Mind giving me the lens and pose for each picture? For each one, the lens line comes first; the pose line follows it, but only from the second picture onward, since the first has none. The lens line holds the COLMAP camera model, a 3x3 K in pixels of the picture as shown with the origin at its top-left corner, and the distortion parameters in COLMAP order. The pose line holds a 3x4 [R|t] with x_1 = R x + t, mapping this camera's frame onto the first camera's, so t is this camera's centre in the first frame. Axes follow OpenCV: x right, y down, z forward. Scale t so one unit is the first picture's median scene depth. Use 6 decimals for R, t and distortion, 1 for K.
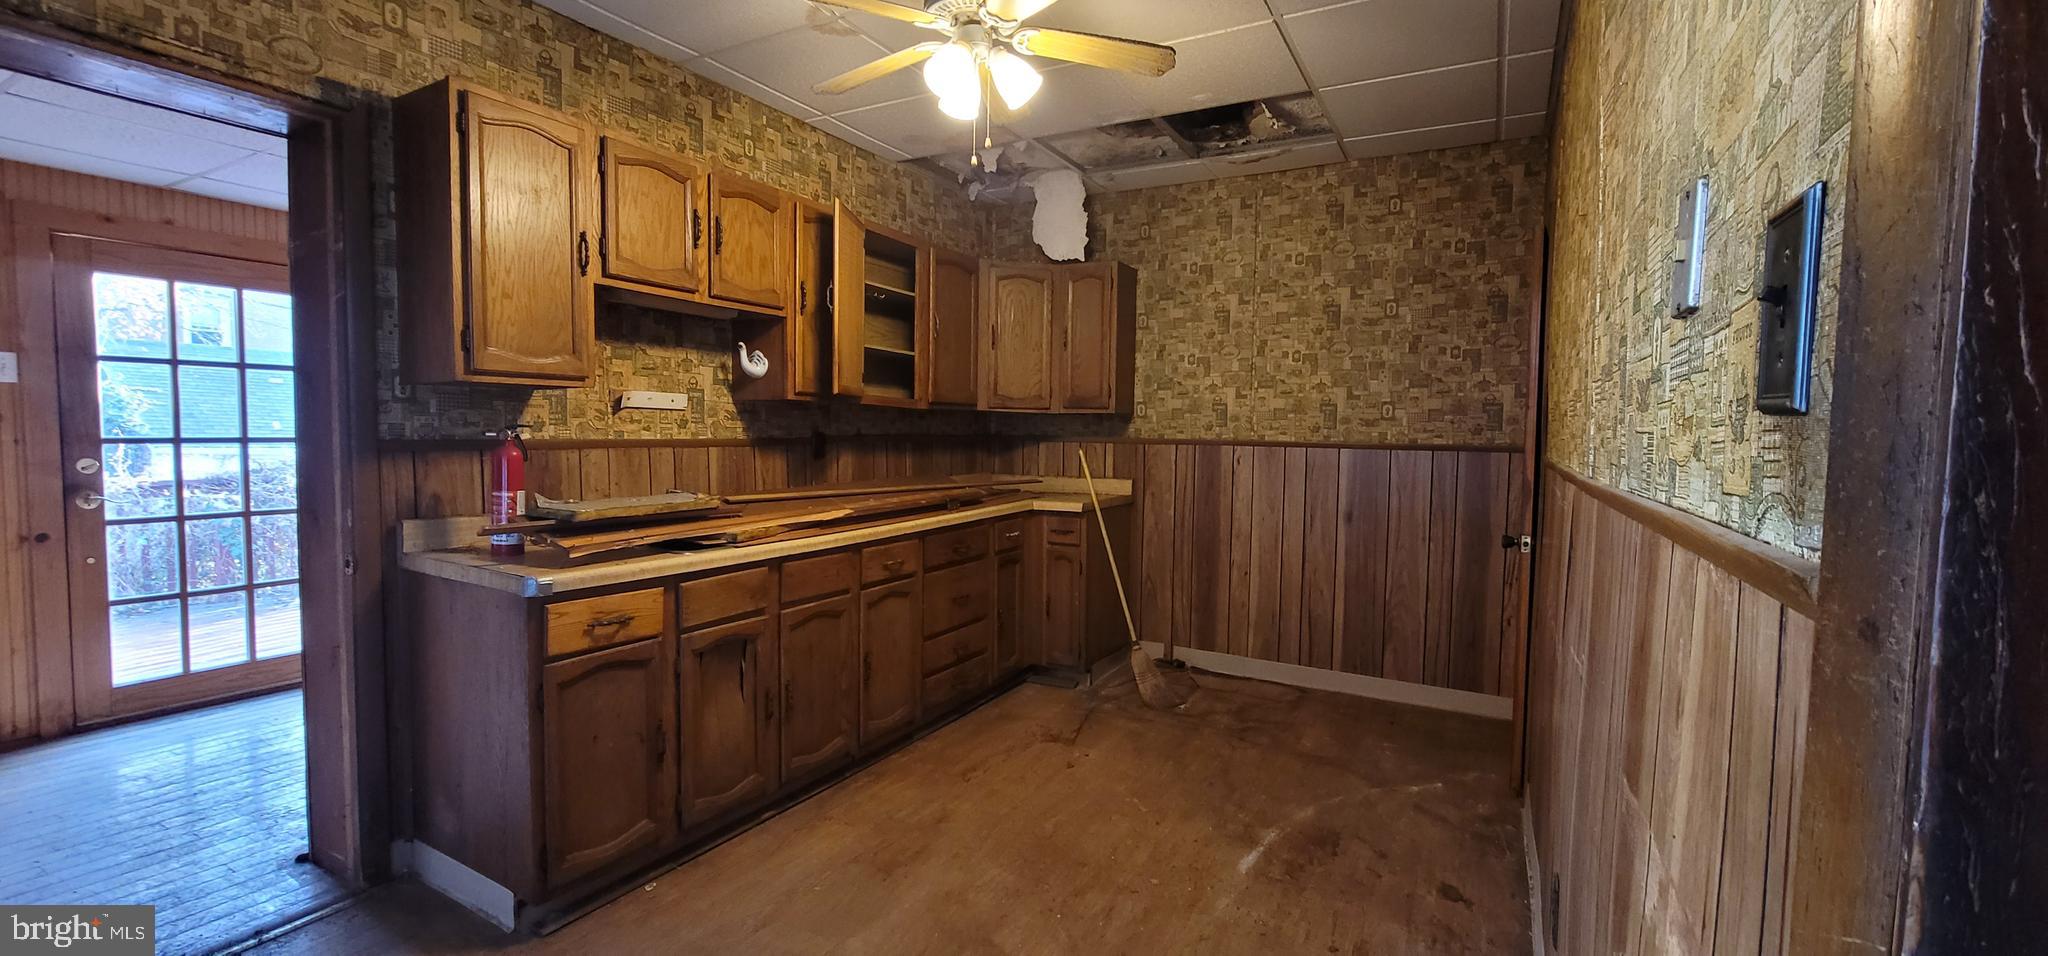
lens RADIAL K [[832.8, 0, 1032.0], [0, 832.8, 477.5], [0, 0, 1]] dist [-0.010127, 0.003530]
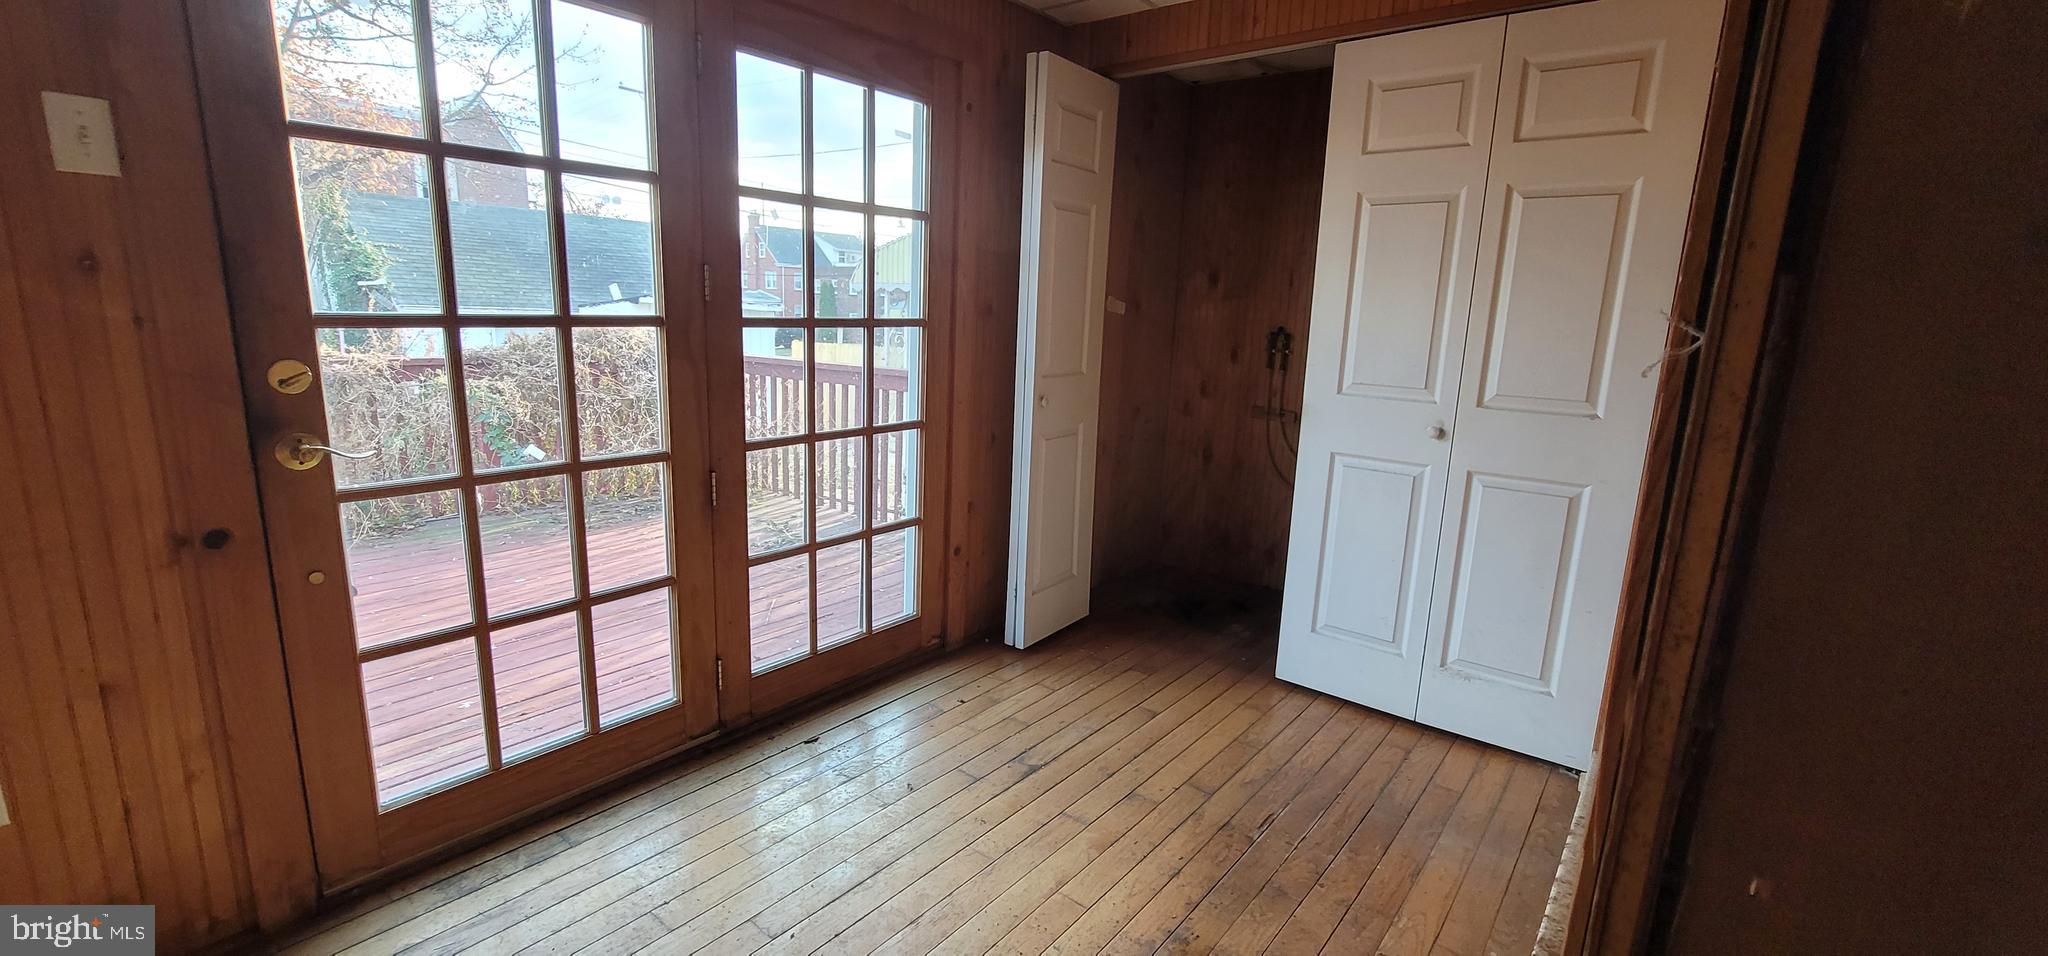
lens RADIAL K [[832.8, 0, 1032.0], [0, 832.8, 477.5], [0, 0, 1]] dist [-0.010127, 0.003530]
pose [[0.984956, 0.058661, -0.162542, -0.668921], [-0.034472, 0.988413, 0.147824, -0.040276], [0.169330, -0.139998, 0.975565, 0.621350]]
